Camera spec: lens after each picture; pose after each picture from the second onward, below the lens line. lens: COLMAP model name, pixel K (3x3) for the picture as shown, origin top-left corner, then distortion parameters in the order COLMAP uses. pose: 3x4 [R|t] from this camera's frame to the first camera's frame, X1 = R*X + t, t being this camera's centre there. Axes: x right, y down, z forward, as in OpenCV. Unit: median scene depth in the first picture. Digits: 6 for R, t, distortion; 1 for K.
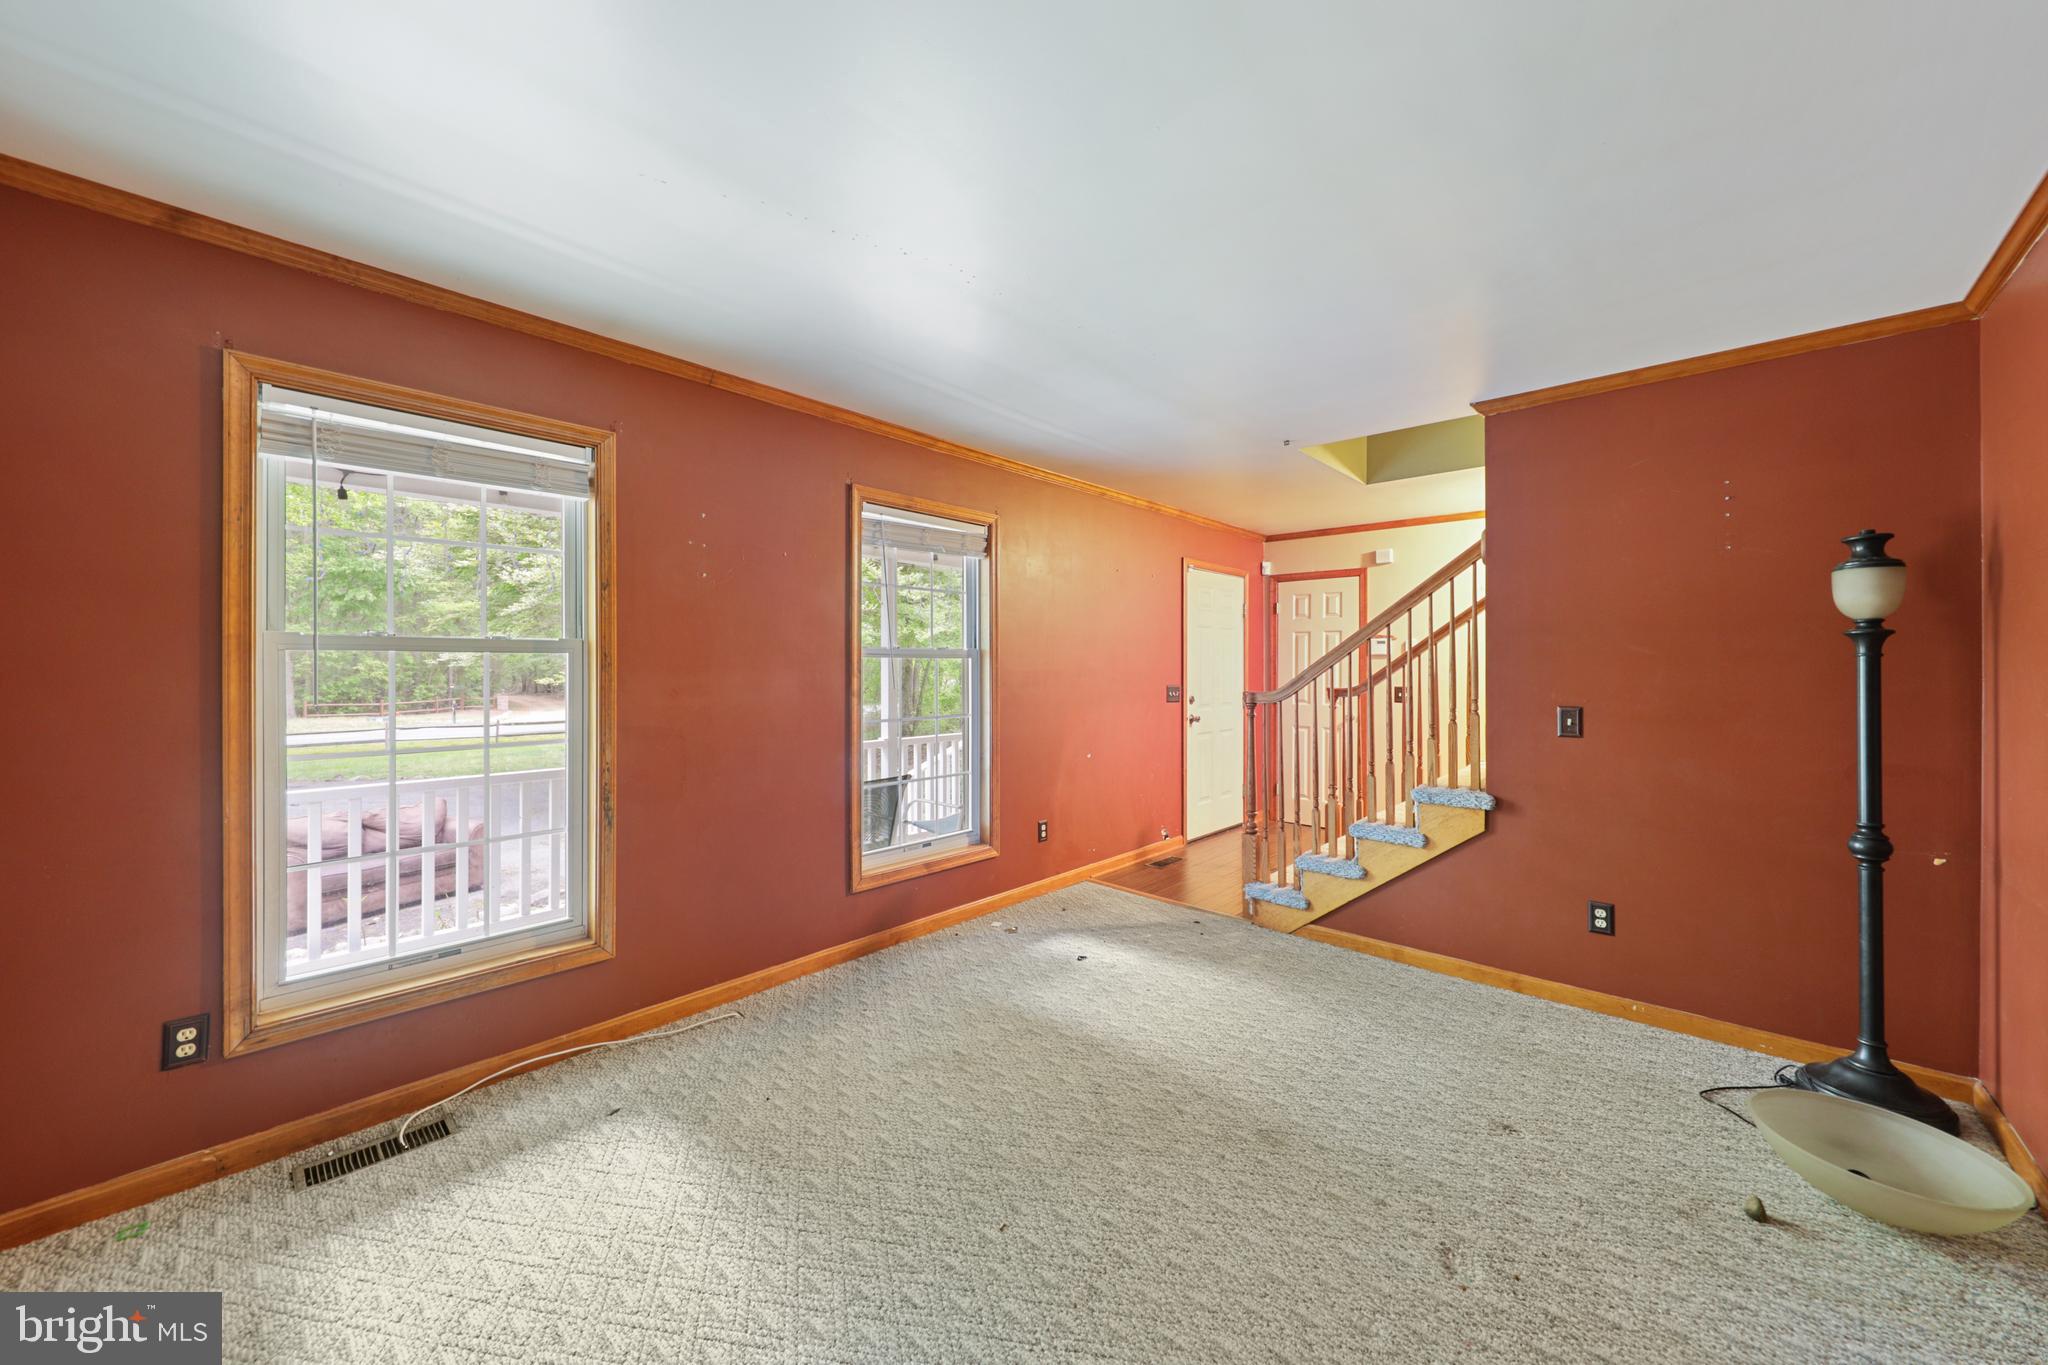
lens RADIAL K [[765.5, 0, 1024.0], [0, 765.5, 682.5], [0, 0, 1]] dist [0.001808, 0.000068]
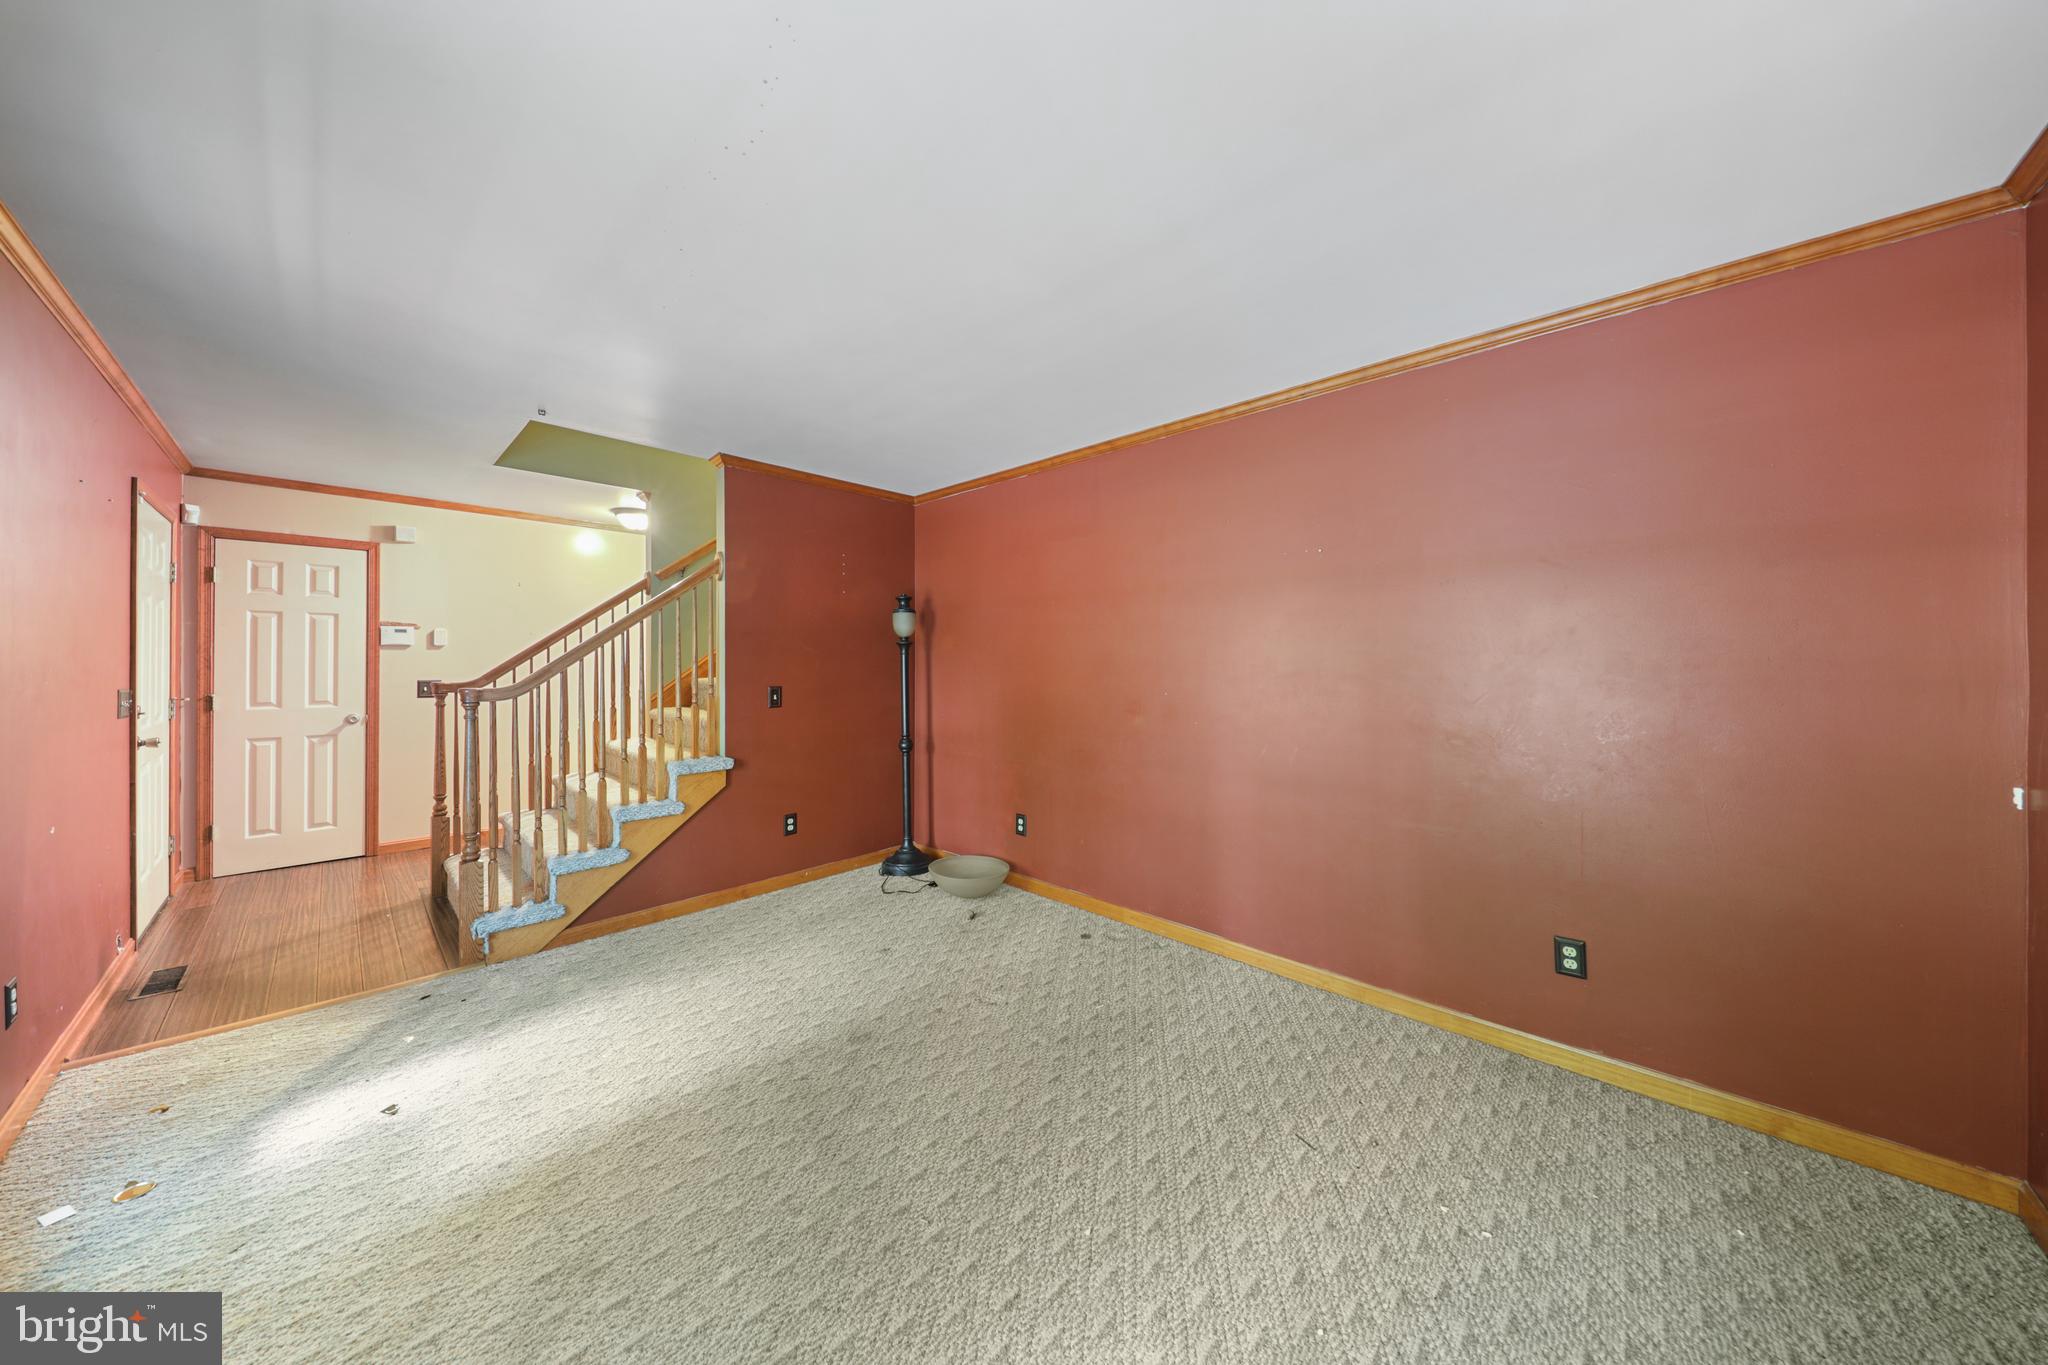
lens RADIAL K [[648.0, 0, 1022.7], [0, 648.0, 674.3], [0, 0, 1]] dist [0.001160, -0.002210]
pose [[0.011735, -0.024972, 0.999619, -0.515374], [0.018145, 0.999529, 0.024757, -0.014107], [-0.999766, 0.017848, 0.012182, 0.511259]]
